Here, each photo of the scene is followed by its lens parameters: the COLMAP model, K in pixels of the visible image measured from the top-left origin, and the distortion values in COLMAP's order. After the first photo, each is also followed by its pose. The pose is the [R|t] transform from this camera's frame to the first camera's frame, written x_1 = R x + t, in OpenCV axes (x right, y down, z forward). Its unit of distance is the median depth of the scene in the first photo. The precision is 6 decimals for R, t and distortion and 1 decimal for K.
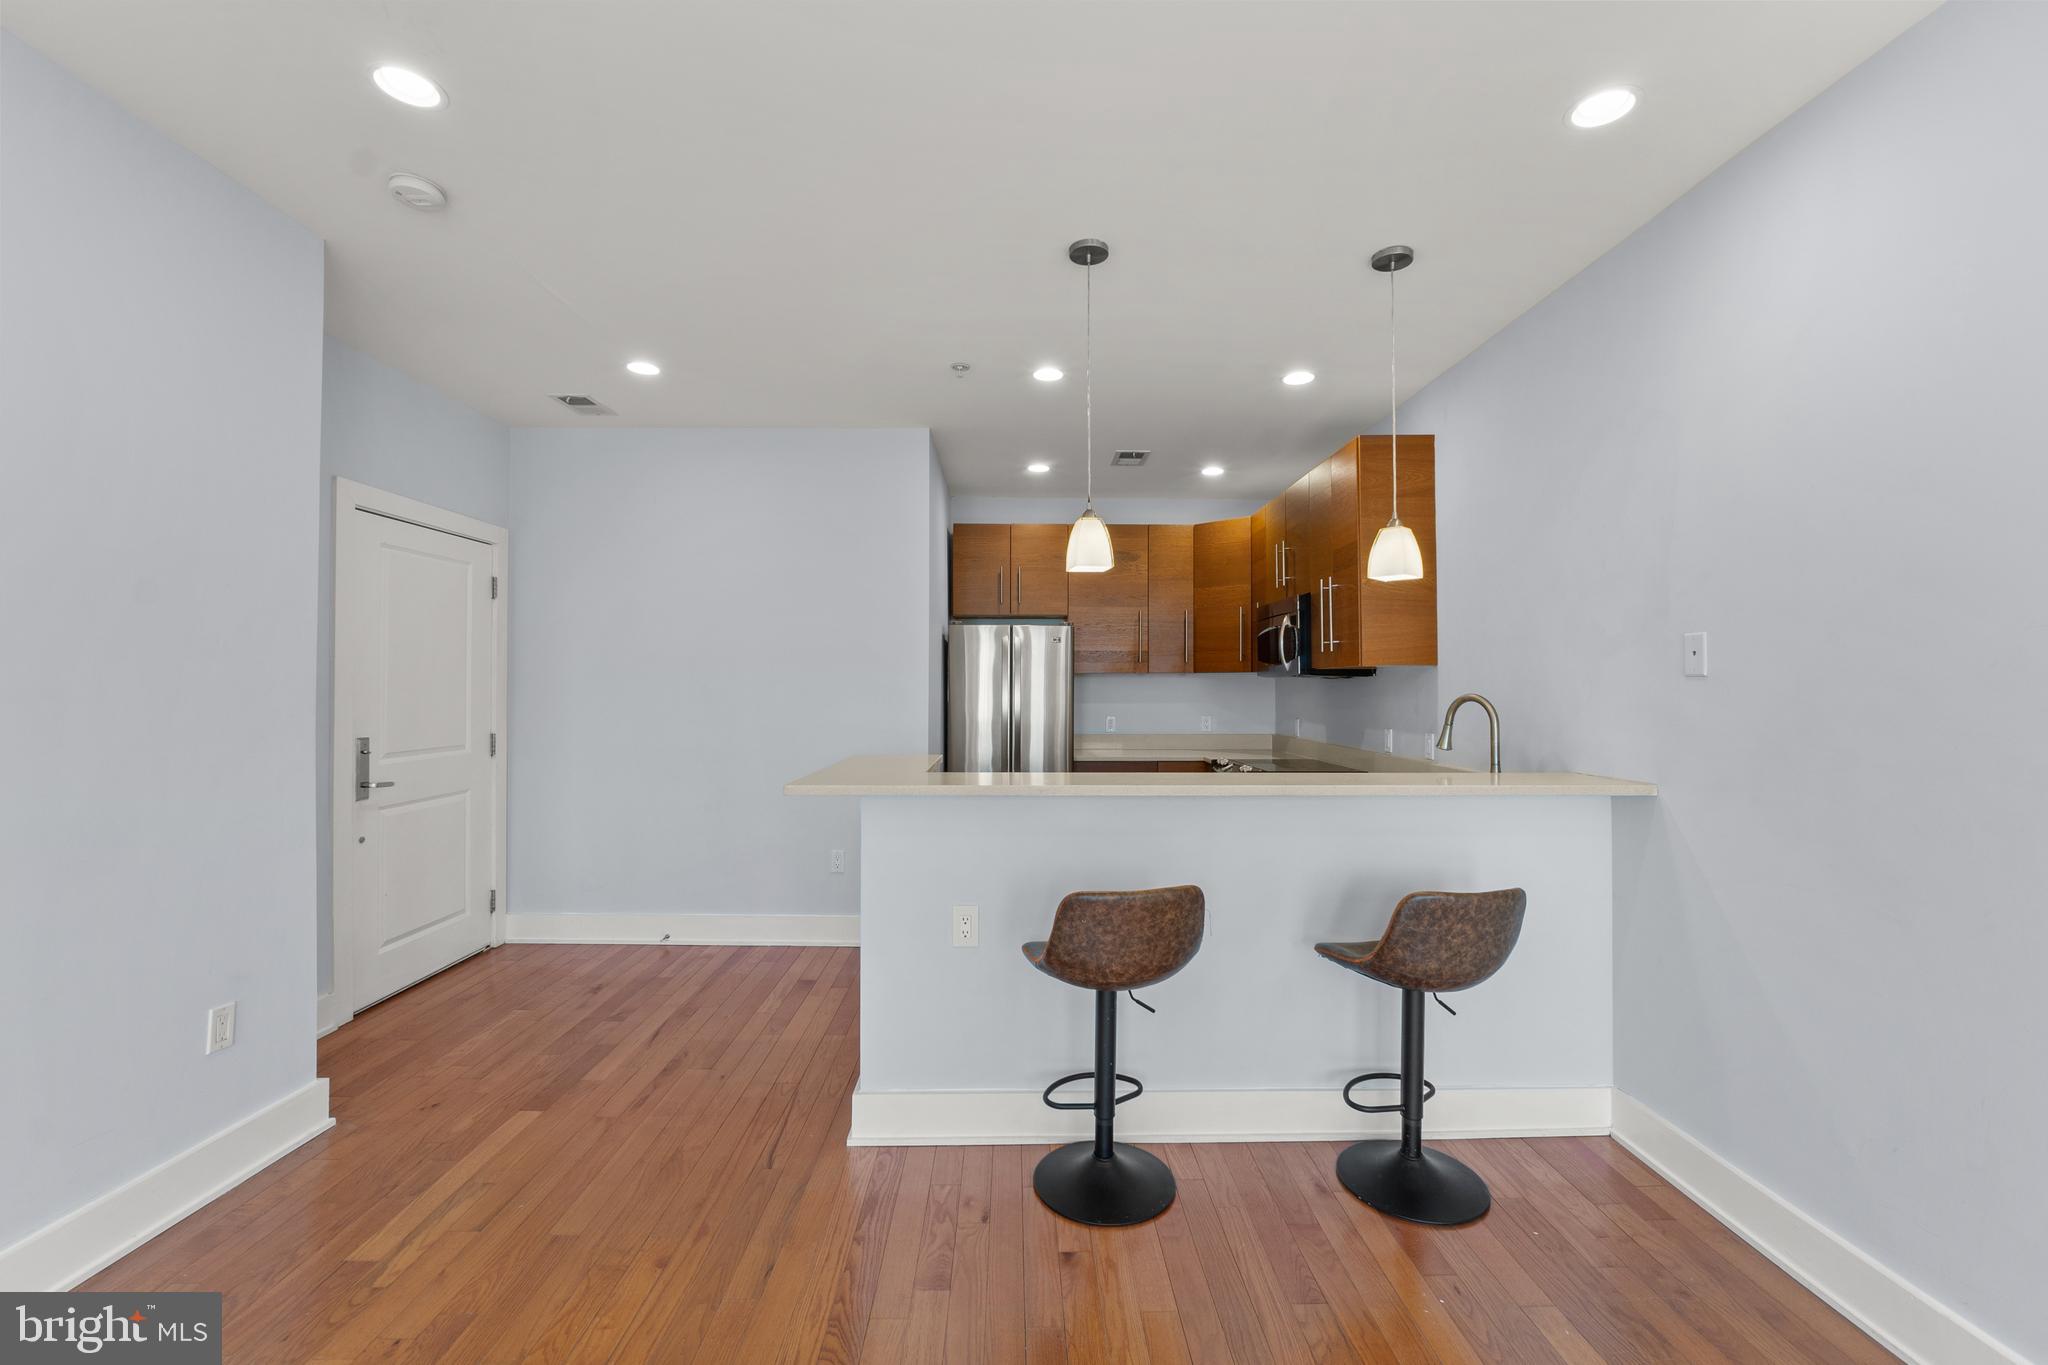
lens RADIAL K [[845.8, 0, 1027.6], [0, 845.8, 684.3], [0, 0, 1]] dist [-0.013909, 0.000313]
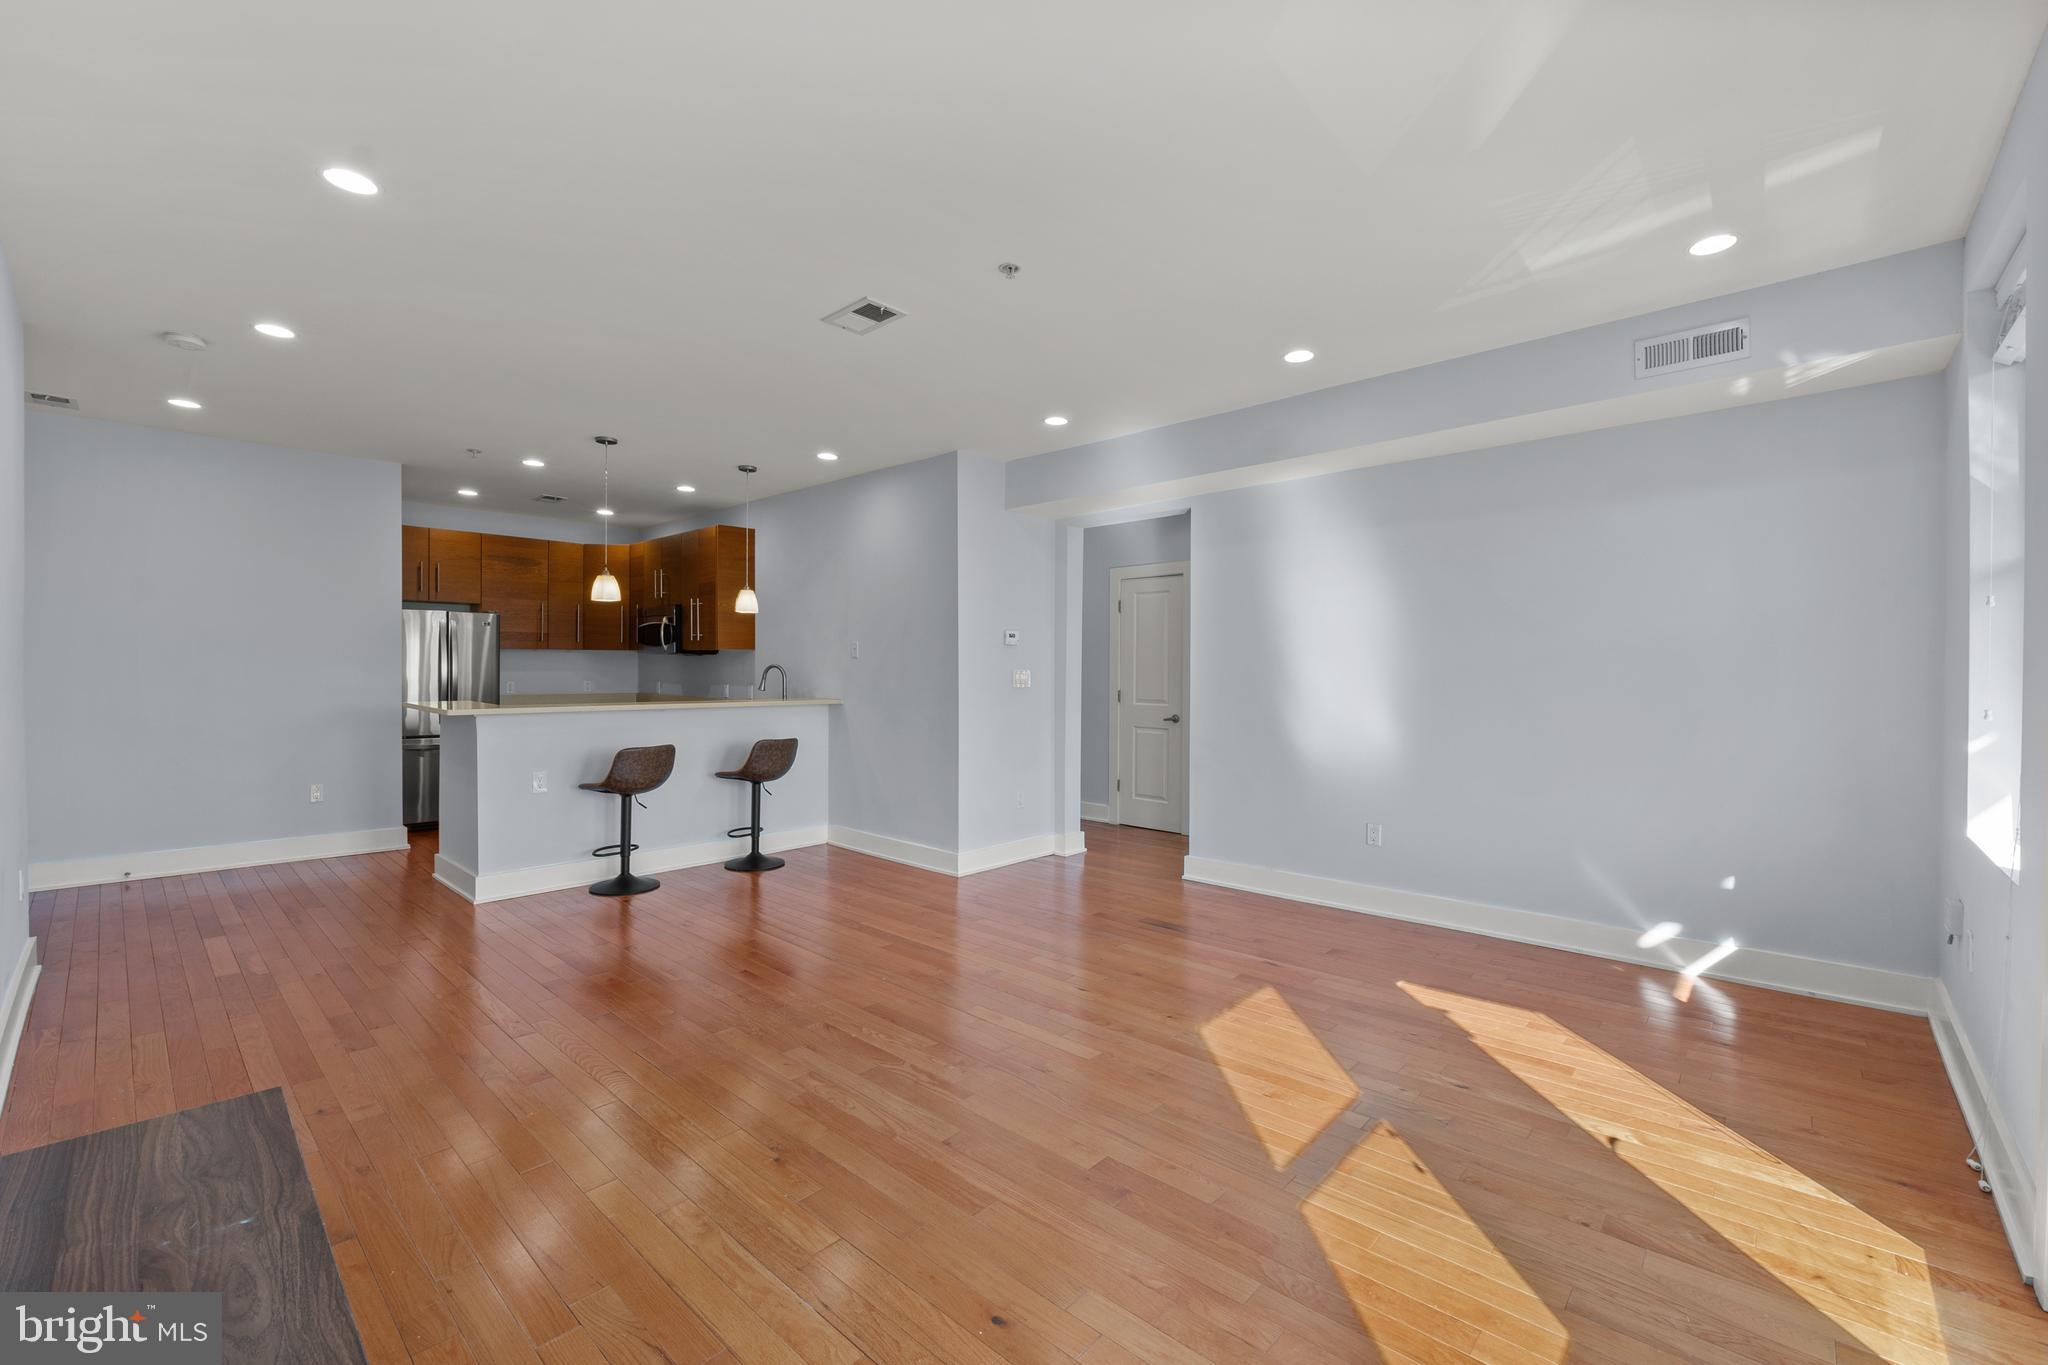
lens RADIAL K [[845.8, 0, 1024.3], [0, 845.8, 666.1], [0, 0, 1]] dist [-0.013909, 0.000313]
pose [[0.689953, 0.005144, 0.723836, -0.499433], [-0.011176, 0.999931, 0.003548, 0.001407], [-0.723768, -0.010538, 0.689963, -0.798475]]
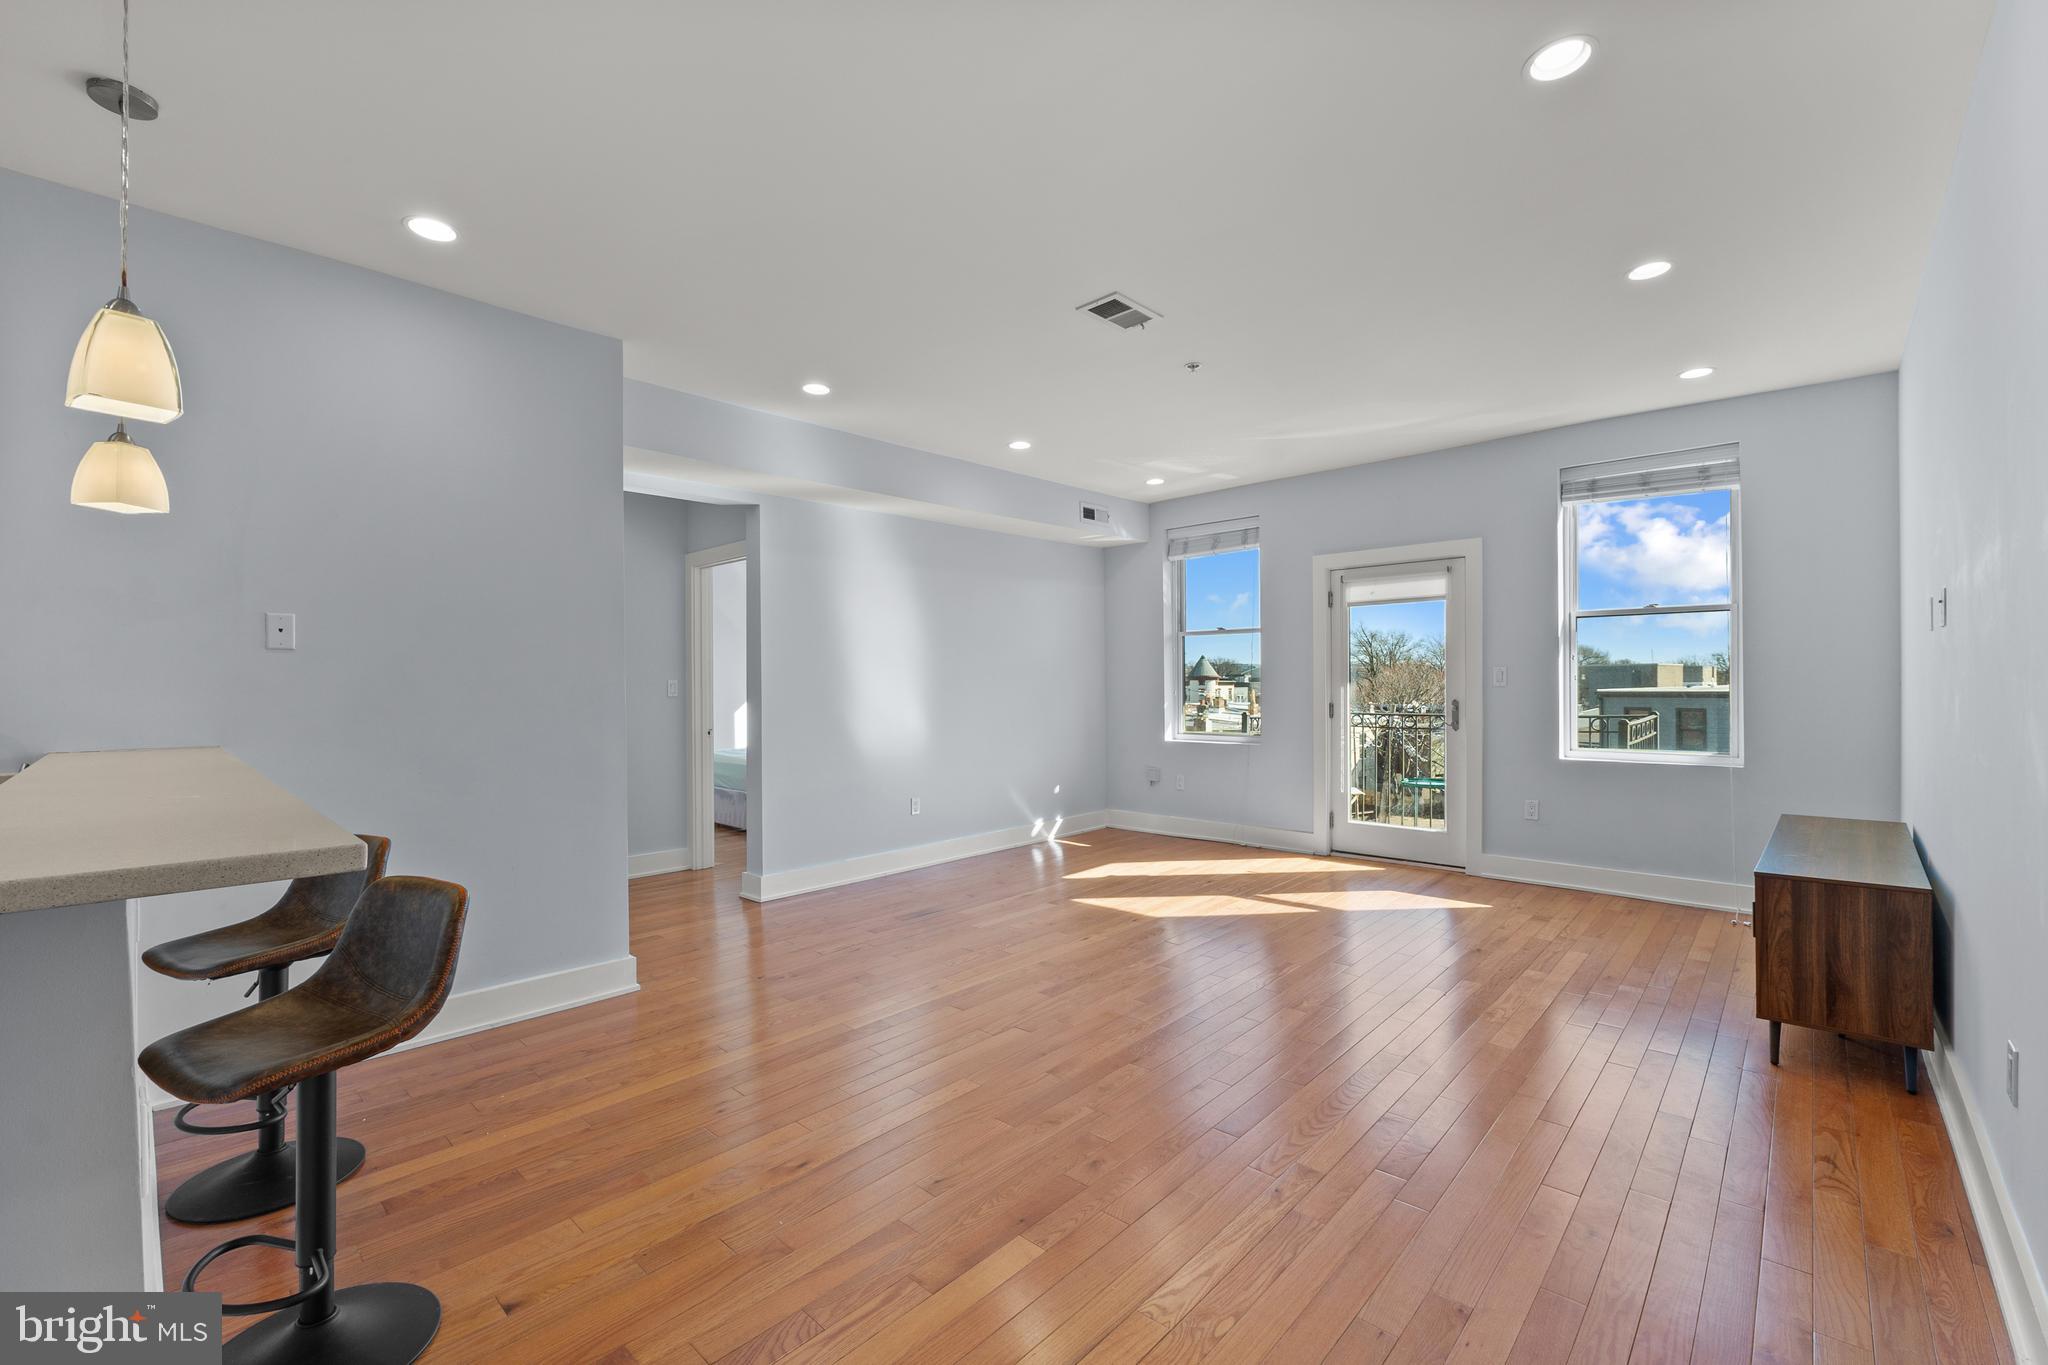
lens RADIAL K [[845.8, 0, 1022.1], [0, 845.8, 689.4], [0, 0, 1]] dist [-0.013909, 0.000313]
pose [[-0.712669, 0.001905, 0.701498, -0.509206], [0.000377, 0.999997, -0.002333, 0.031017], [-0.701500, -0.001398, -0.712668, 0.699231]]
